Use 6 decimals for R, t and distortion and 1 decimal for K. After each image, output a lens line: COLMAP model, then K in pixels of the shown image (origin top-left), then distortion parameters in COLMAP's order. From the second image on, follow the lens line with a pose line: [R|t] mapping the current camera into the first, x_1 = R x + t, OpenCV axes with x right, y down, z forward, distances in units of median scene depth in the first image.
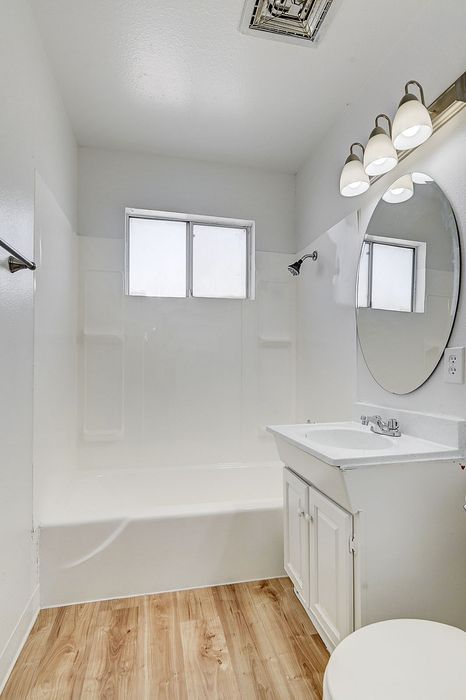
lens RADIAL K [[326.1, 0, 235.2], [0, 326.1, 354.4], [0, 0, 1]] dist [-0.004088, 0.000723]
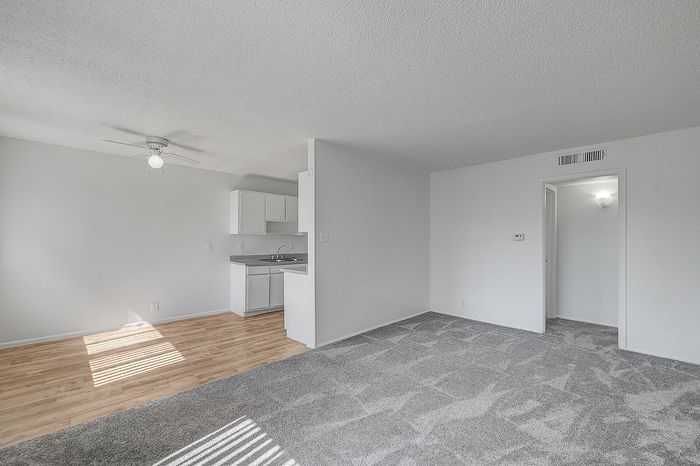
lens RADIAL K [[304.3, 0, 351.9], [0, 304.3, 238.6], [0, 0, 1]] dist [0.000750, 0.000801]
pose [[-0.512335, 0.001756, 0.858784, -2.768330], [-0.011089, 0.999901, -0.008660, -0.126437], [-0.858714, -0.013960, -0.512265, 1.540158]]
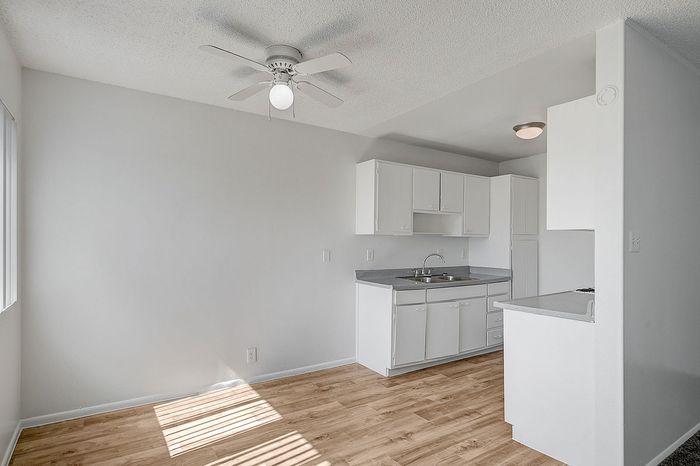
lens RADIAL K [[385.7, 0, 349.9], [0, 385.7, 240.3], [0, 0, 1]] dist [-0.003002, 0.001062]
pose [[-0.342947, 0.003389, 0.939349, -1.479459], [-0.015243, 0.999842, -0.009172, -0.128454], [-0.939231, -0.017465, -0.342841, 1.929248]]
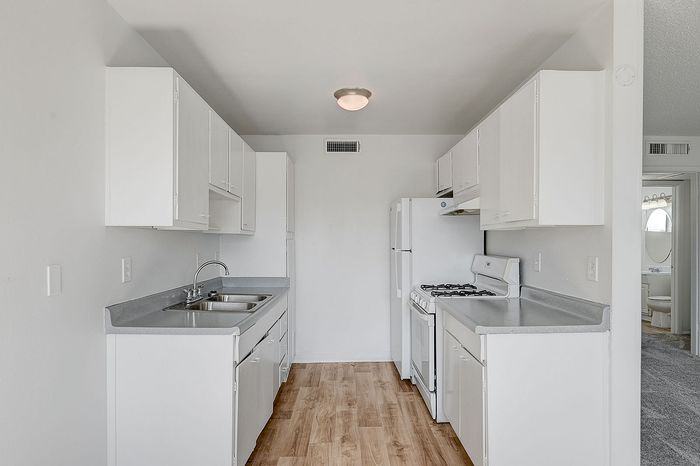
lens RADIAL K [[418.9, 0, 354.8], [0, 418.9, 243.5], [0, 0, 1]] dist [0.013059, -0.000072]
pose [[-0.978988, 0.002571, 0.203901, 0.098387], [0.000742, 0.999959, -0.009046, -0.126834], [-0.203915, -0.008704, -0.978950, 2.096158]]
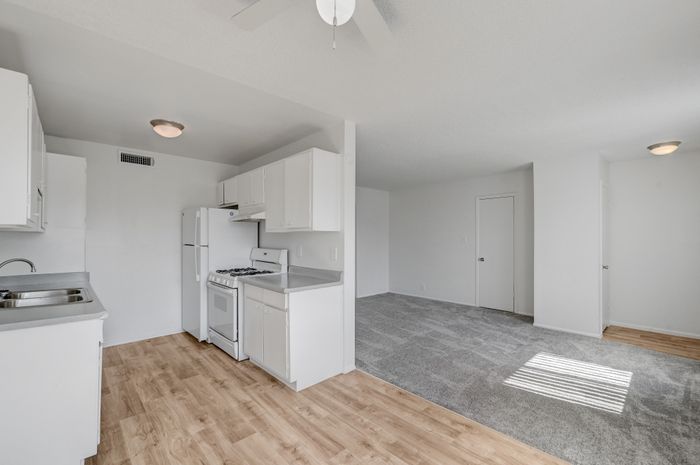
lens RADIAL K [[304.3, 0, 352.6], [0, 304.3, 236.5], [0, 0, 1]] dist [0.000750, 0.000801]
pose [[-0.860475, -0.003299, -0.509483, 0.546382], [0.008121, 0.999763, -0.020189, -0.125422], [0.509429, -0.021510, -0.860244, 2.344205]]
